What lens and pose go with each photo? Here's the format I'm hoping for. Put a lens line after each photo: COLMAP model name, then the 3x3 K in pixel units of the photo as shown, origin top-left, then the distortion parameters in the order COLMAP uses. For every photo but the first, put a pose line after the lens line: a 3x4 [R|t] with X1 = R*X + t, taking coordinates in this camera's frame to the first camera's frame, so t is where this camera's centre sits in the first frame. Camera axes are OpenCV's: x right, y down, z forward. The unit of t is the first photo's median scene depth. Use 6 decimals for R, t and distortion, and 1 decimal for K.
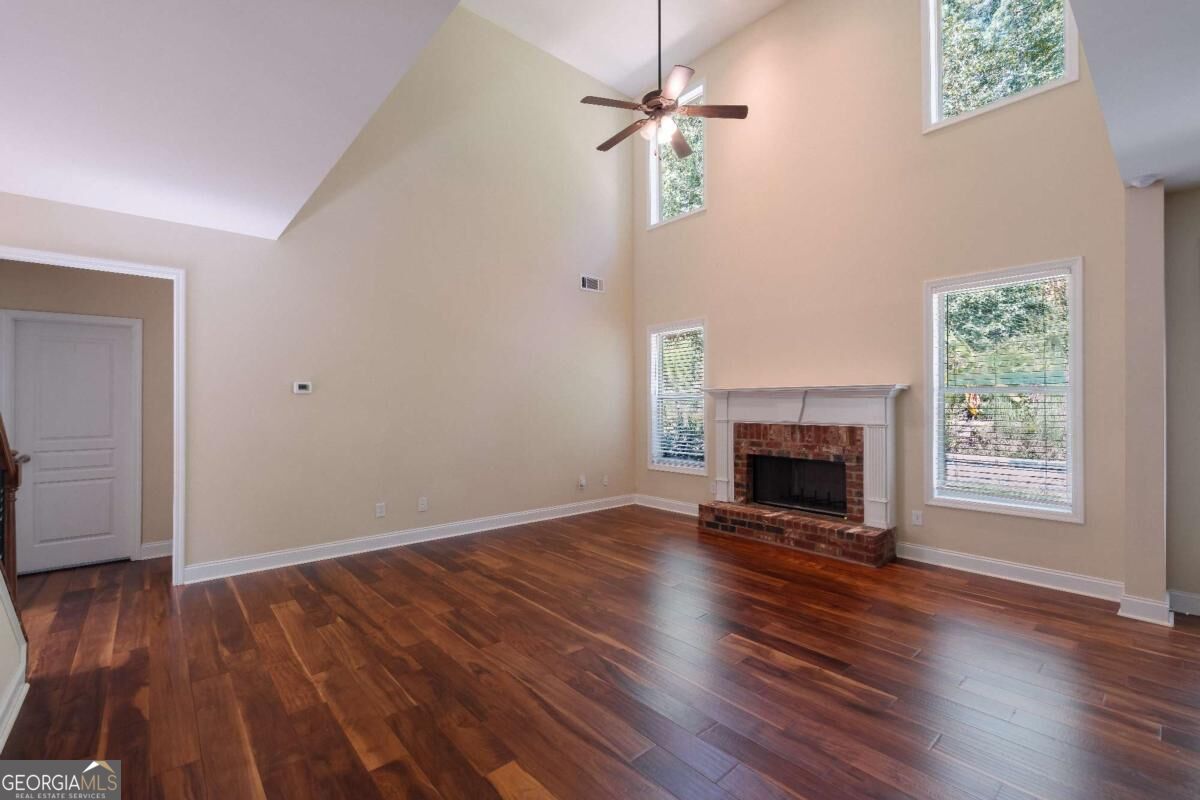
lens RADIAL K [[517.9, 0, 600.9], [0, 517.9, 399.9], [0, 0, 1]] dist [-0.002785, -0.000008]
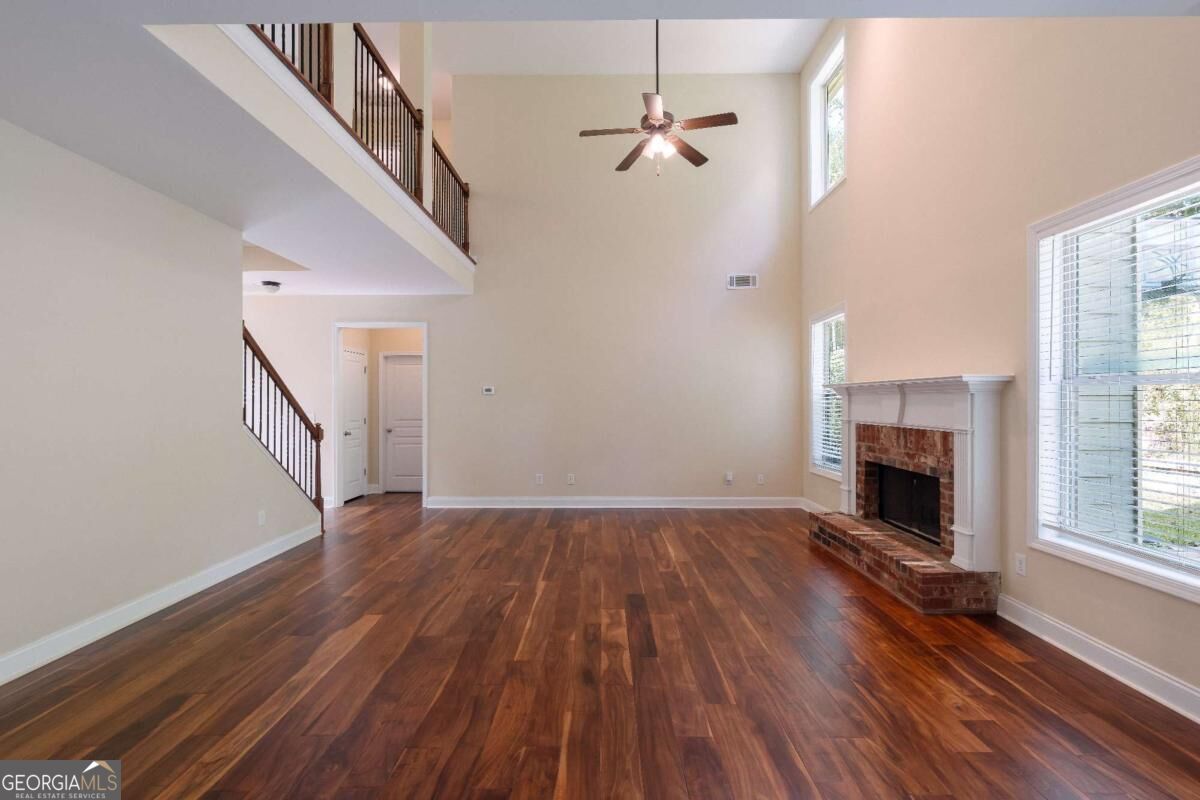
lens RADIAL K [[517.9, 0, 596.6], [0, 517.9, 401.9], [0, 0, 1]] dist [-0.002785, -0.000008]
pose [[0.744049, 0.001205, -0.668124, 0.613131], [0.005073, 0.999959, 0.007453, 0.000245], [0.668106, -0.008935, 0.744012, 0.091753]]
